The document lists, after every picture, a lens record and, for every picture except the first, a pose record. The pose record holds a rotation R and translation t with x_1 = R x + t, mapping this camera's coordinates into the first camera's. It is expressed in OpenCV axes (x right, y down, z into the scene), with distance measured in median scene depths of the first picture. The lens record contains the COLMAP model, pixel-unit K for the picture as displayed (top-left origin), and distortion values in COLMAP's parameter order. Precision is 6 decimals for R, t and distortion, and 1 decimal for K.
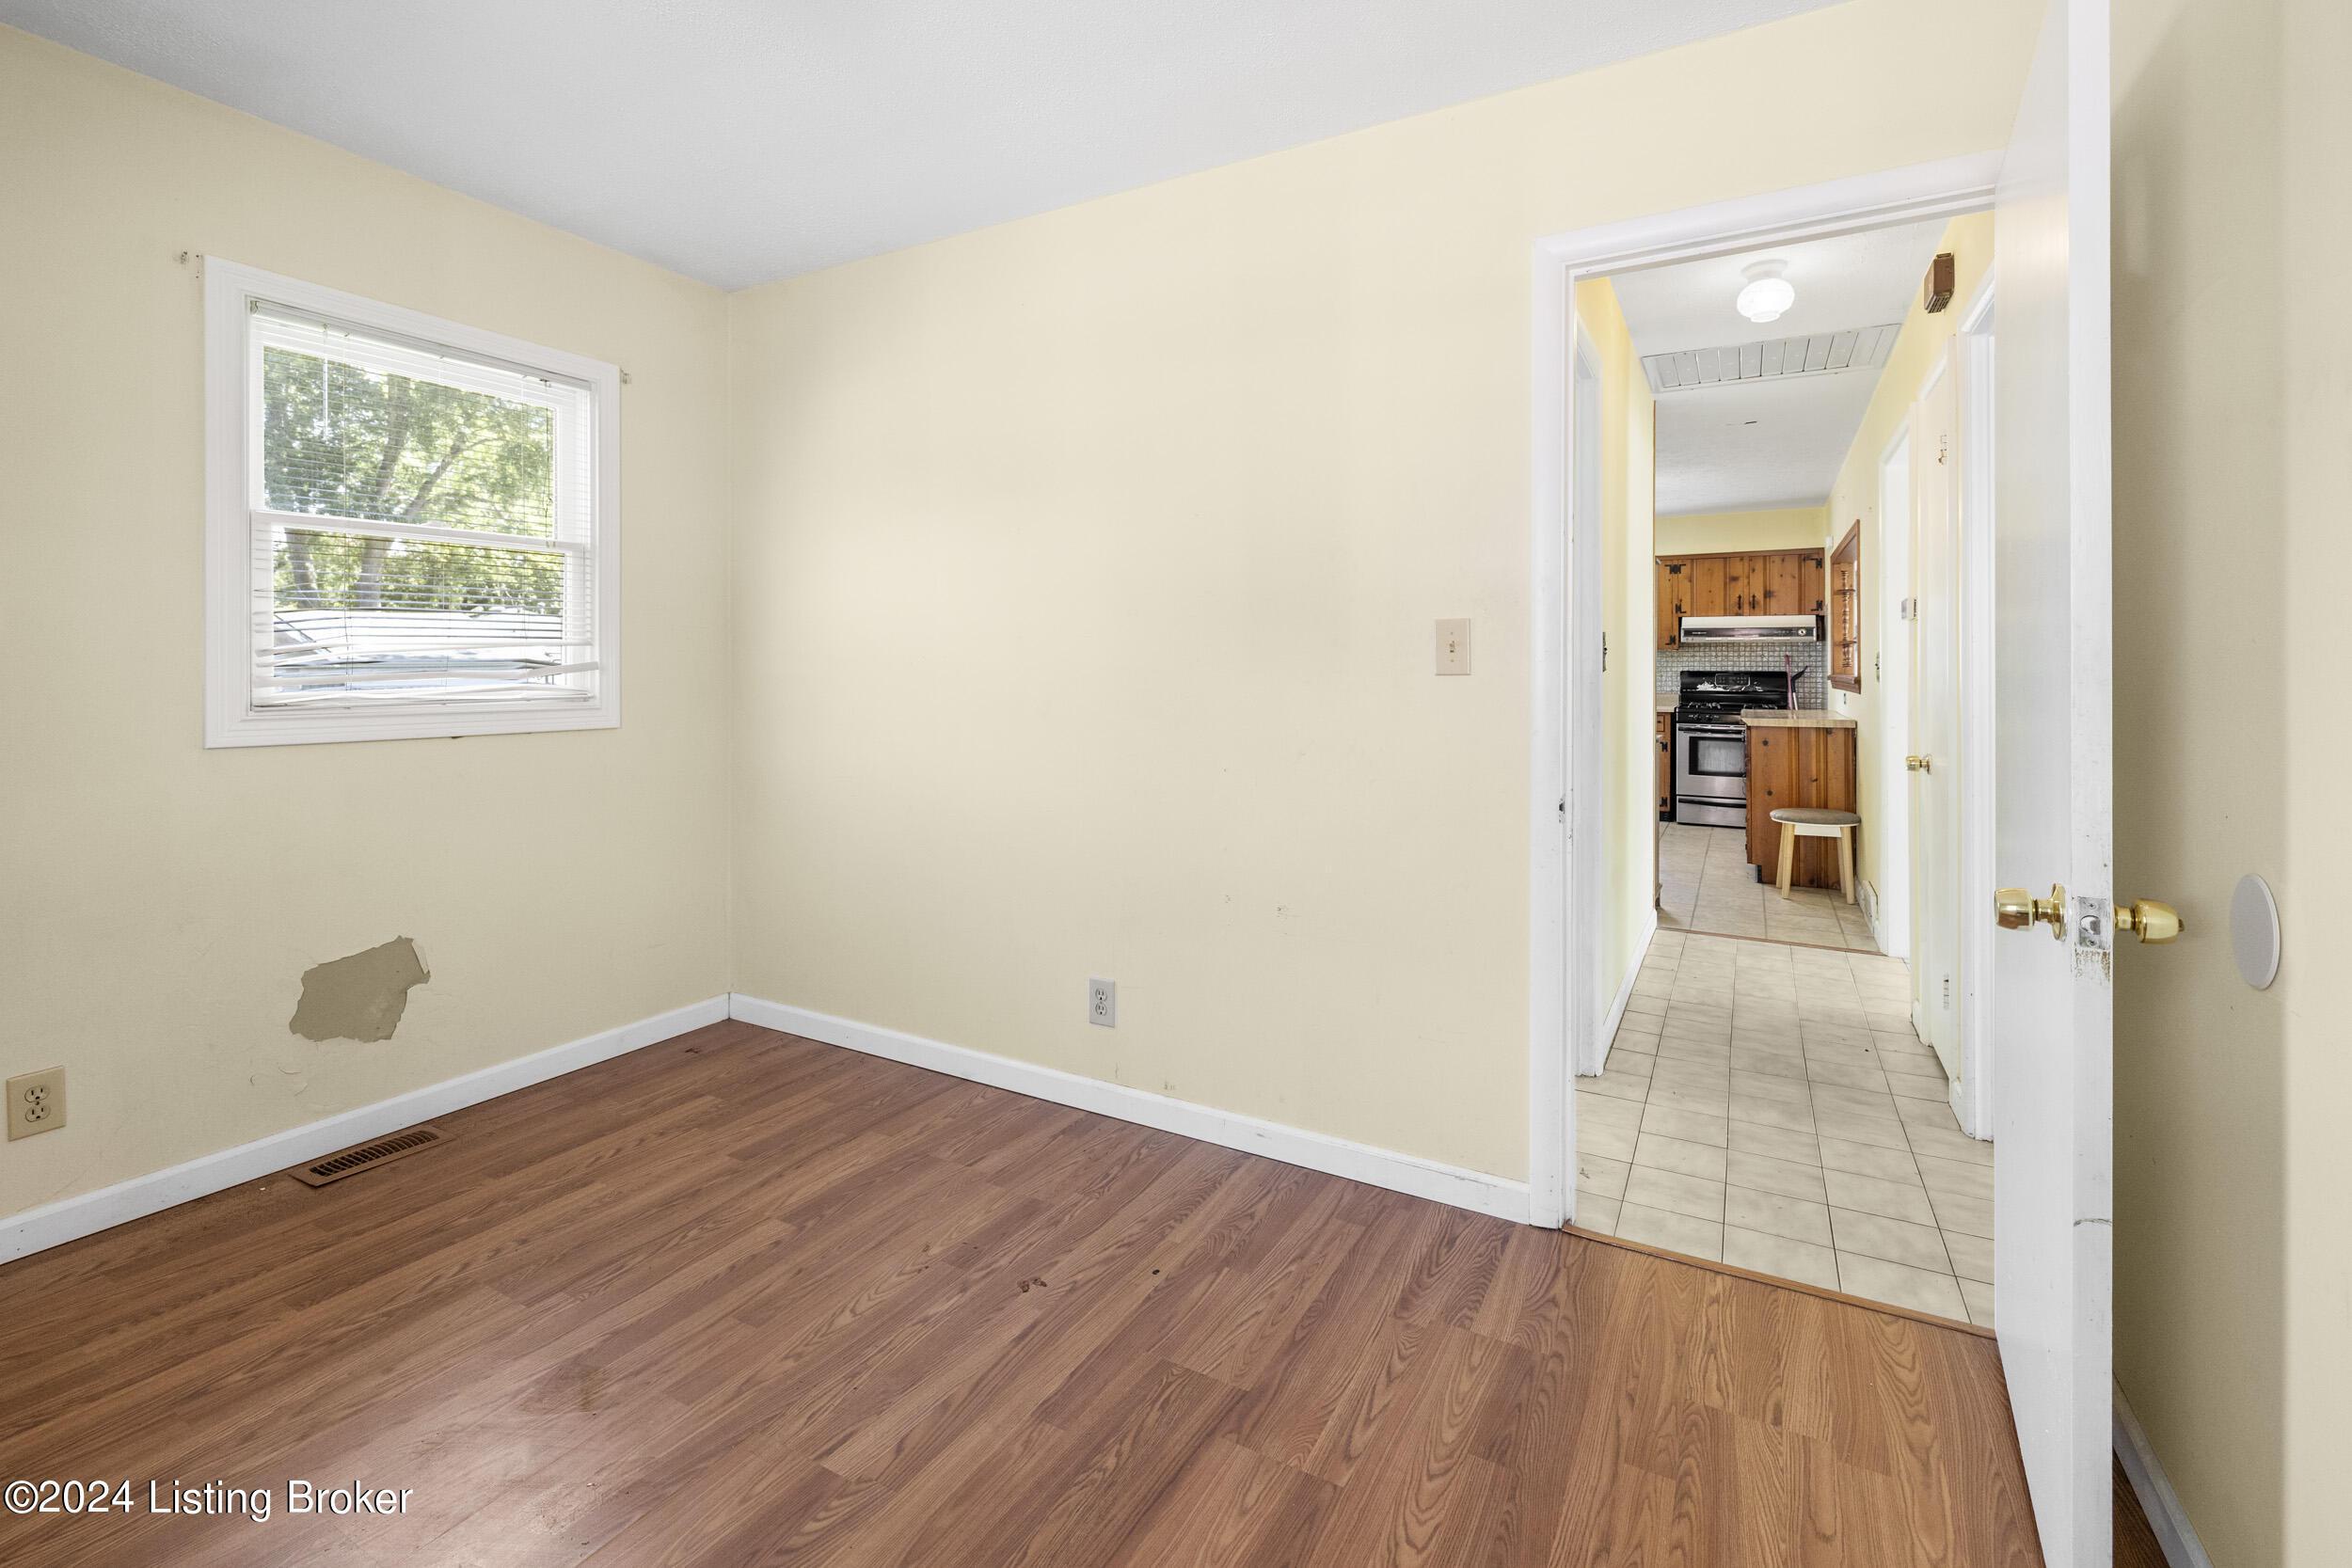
lens RADIAL K [[1025.1, 0, 1176.9], [0, 1025.1, 667.9], [0, 0, 1]] dist [-0.000535, -0.000272]
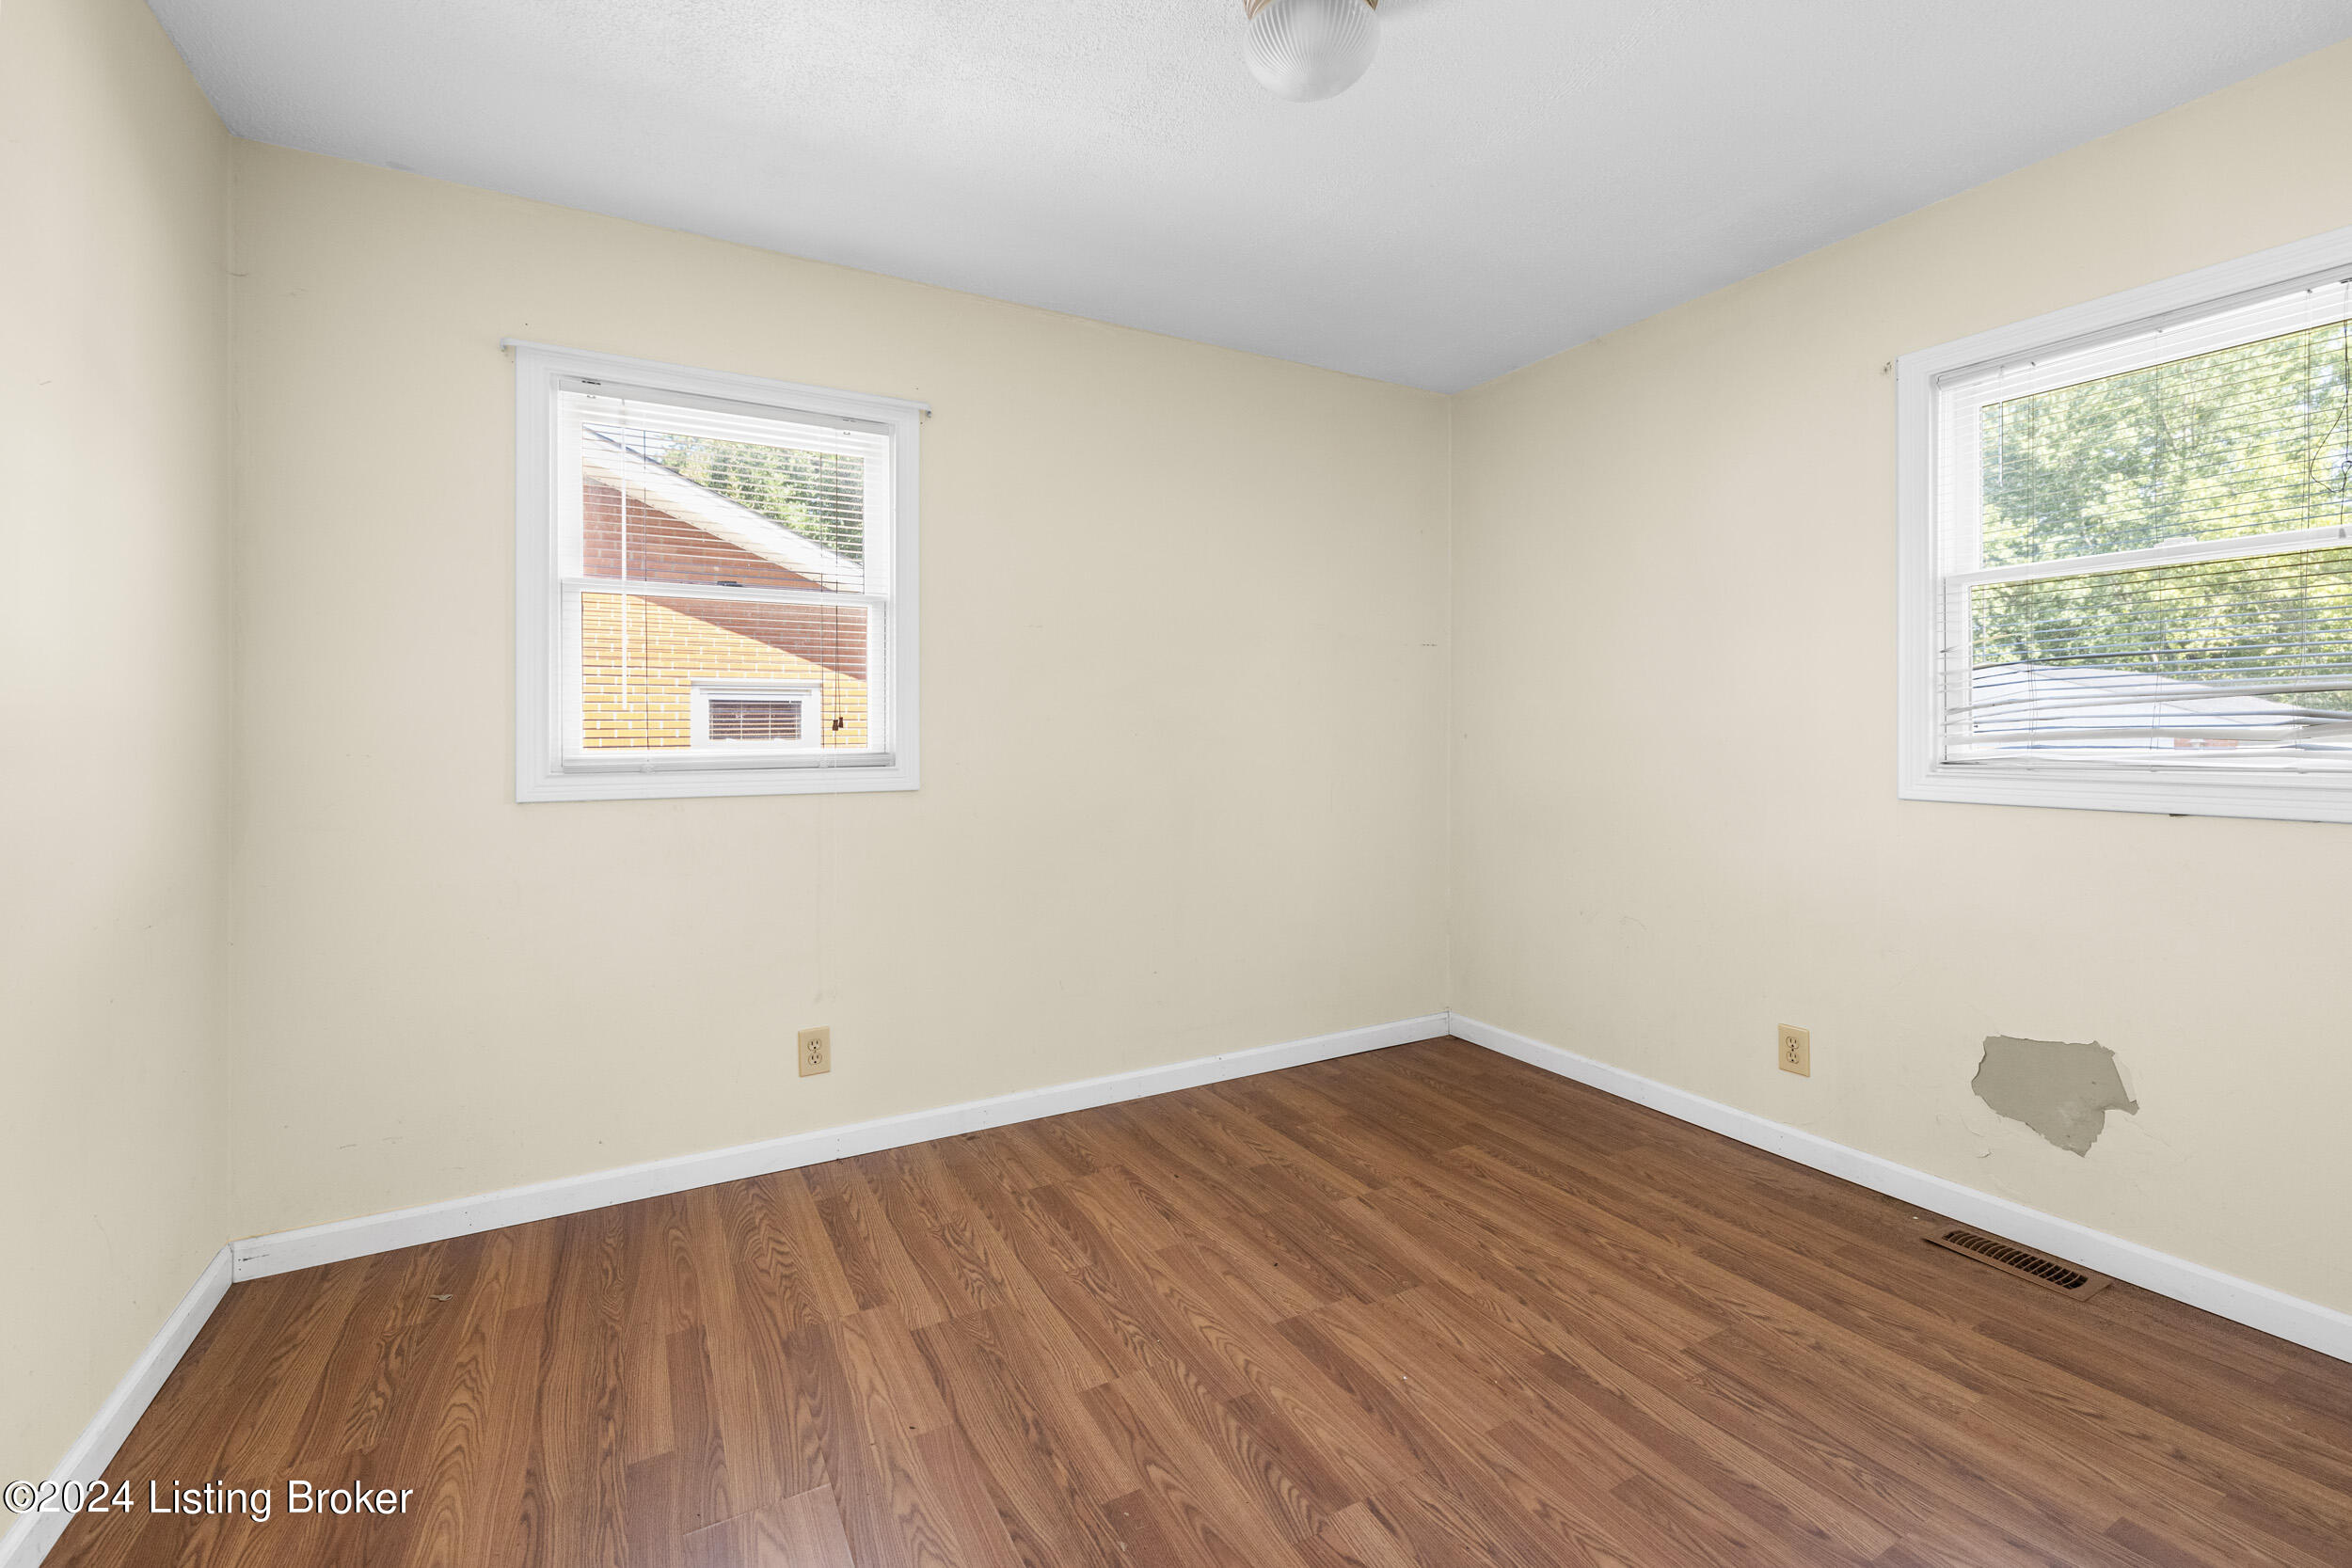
lens RADIAL K [[1006.4, 0, 1178.2], [0, 1006.4, 734.0], [0, 0, 1]] dist [0.000366, 0.000093]
pose [[-0.515505, 0.002338, -0.856884, 0.393826], [0.000411, 0.999997, 0.002481, 0.005083], [0.856887, 0.000926, -0.515504, 0.886096]]
